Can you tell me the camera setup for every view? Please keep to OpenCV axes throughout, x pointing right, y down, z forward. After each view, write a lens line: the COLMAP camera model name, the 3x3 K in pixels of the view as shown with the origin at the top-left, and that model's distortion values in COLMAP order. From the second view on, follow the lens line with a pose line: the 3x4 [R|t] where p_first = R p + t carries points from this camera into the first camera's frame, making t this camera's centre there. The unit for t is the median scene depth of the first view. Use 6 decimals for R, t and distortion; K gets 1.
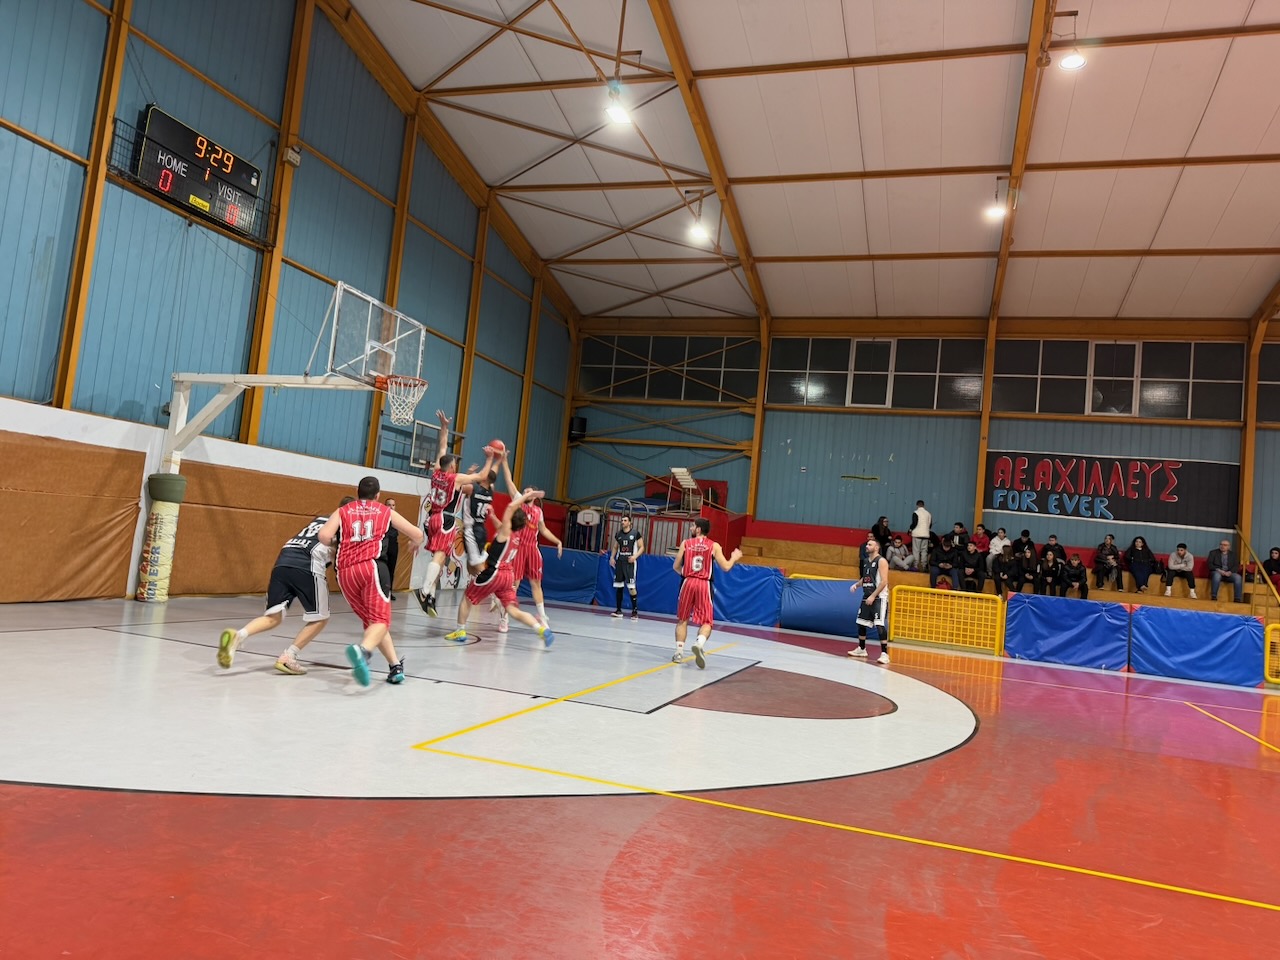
lens RADIAL K [[895.3, 0, 646.1], [0, 895.3, 481.4], [0, 0, 1]] dist [0.047952, -0.060628]
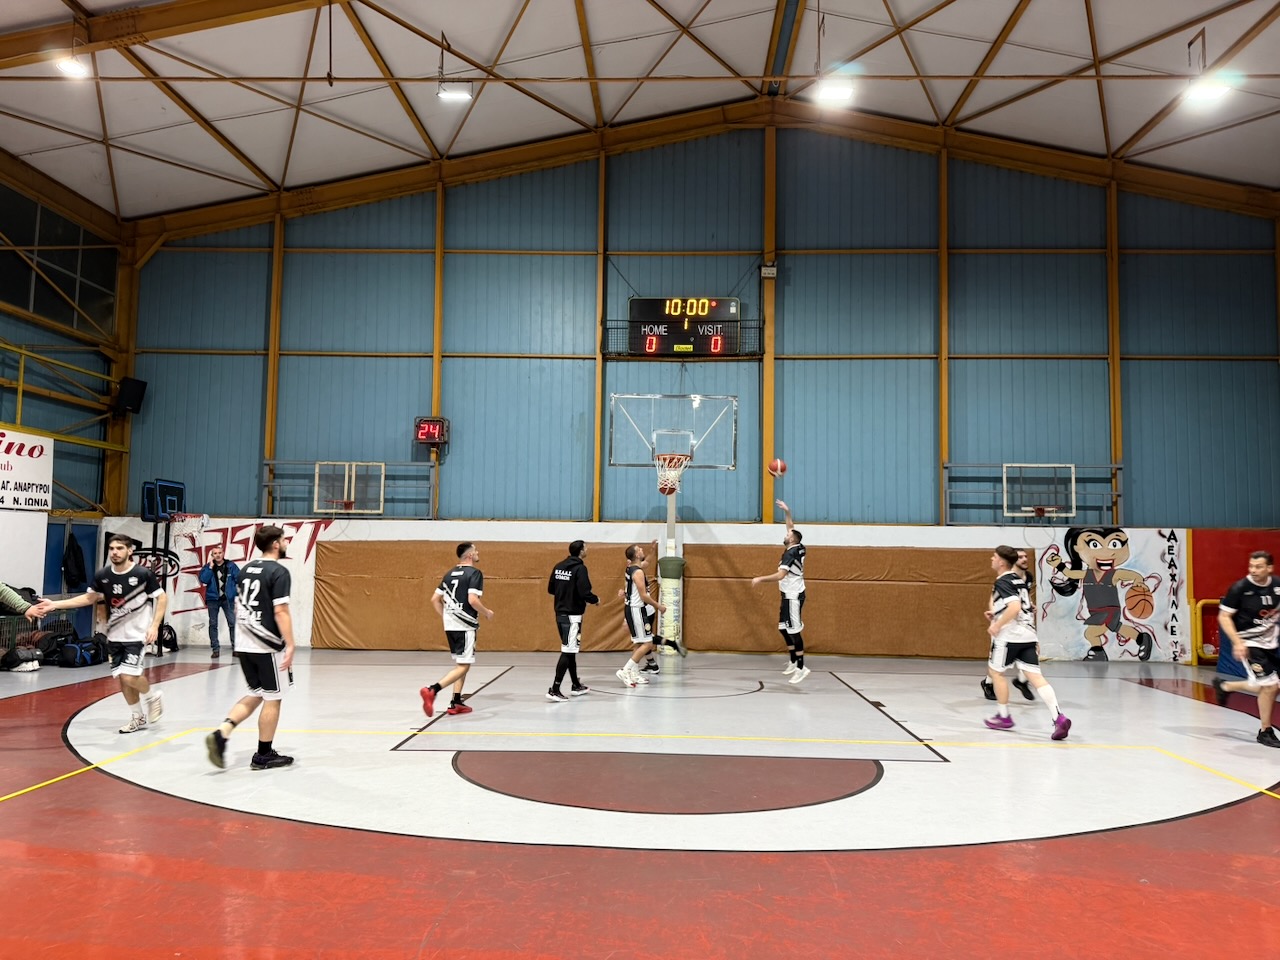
lens RADIAL K [[895.3, 0, 644.5], [0, 895.3, 482.4], [0, 0, 1]] dist [0.047952, -0.060628]
pose [[0.263801, -0.163636, -0.950596, 0.527117], [0.086066, 0.985567, -0.145772, 0.052049], [0.960730, -0.043359, 0.274077, 0.441758]]
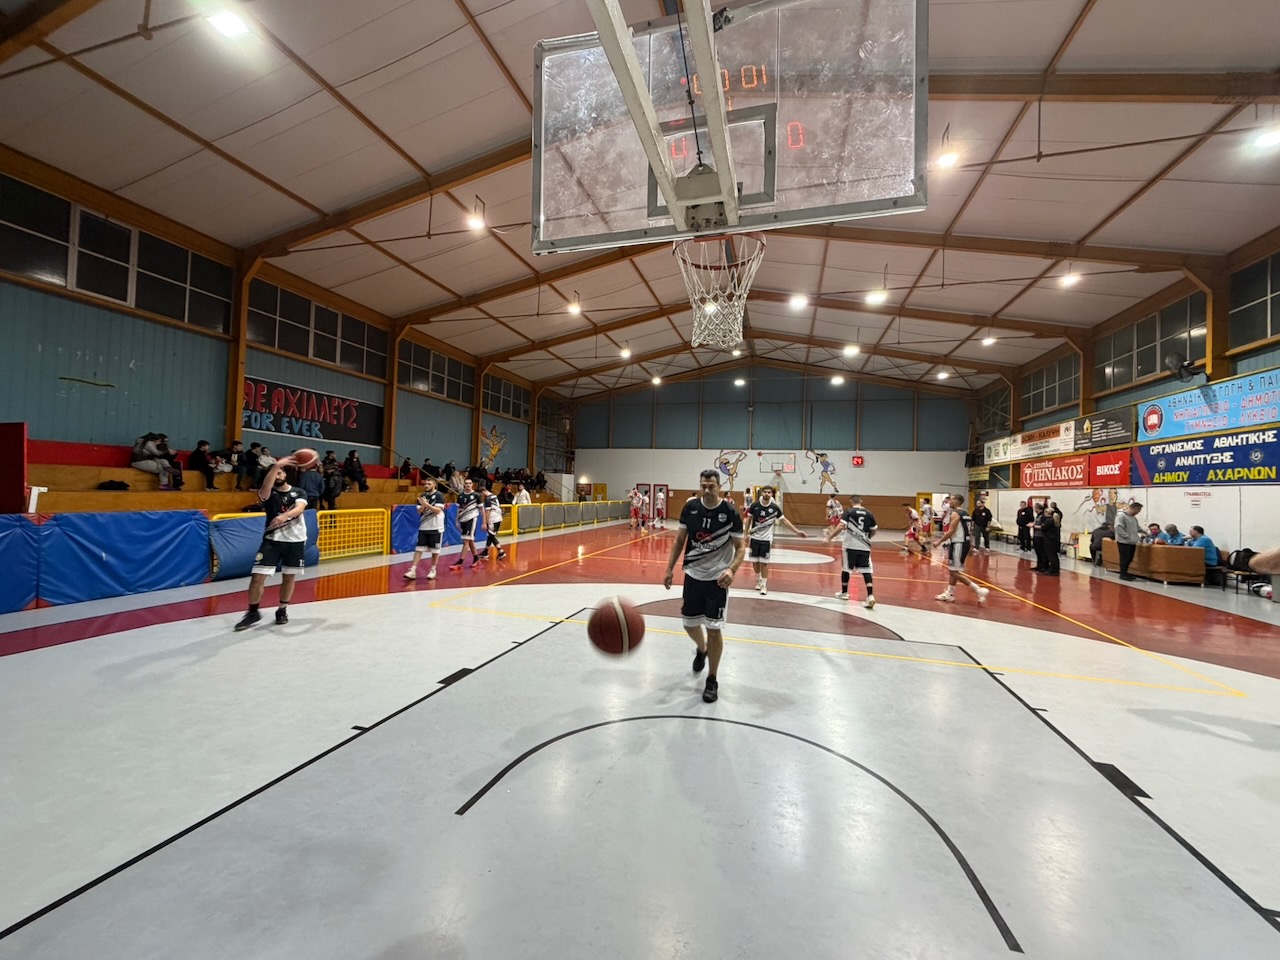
lens RADIAL K [[508.7, 0, 638.9], [0, 508.7, 485.4], [0, 0, 1]] dist [-0.004196, 0.000810]
pose [[-0.037377, -0.089215, 0.995311, -0.330413], [-0.113844, 0.989902, 0.084455, -0.009285], [-0.992795, -0.110153, -0.047156, 0.648702]]
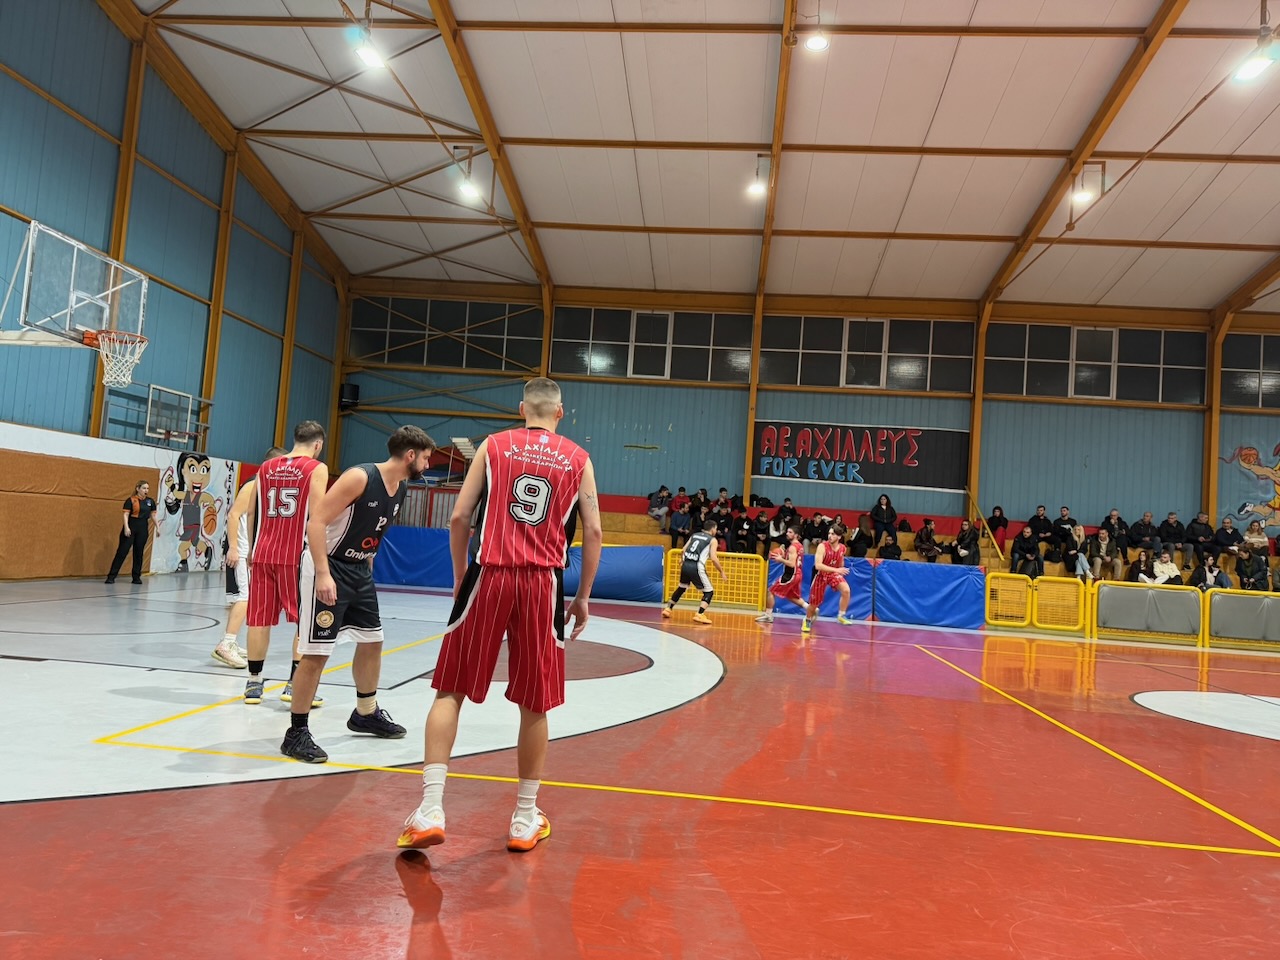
lens RADIAL K [[895.3, 0, 644.3], [0, 895.3, 486.6], [0, 0, 1]] dist [0.047952, -0.060628]
pose [[0.975104, -0.016628, 0.221122, 0.023594], [0.008604, 0.999271, 0.037199, 0.004523], [-0.221580, -0.034370, 0.974536, 0.005648]]
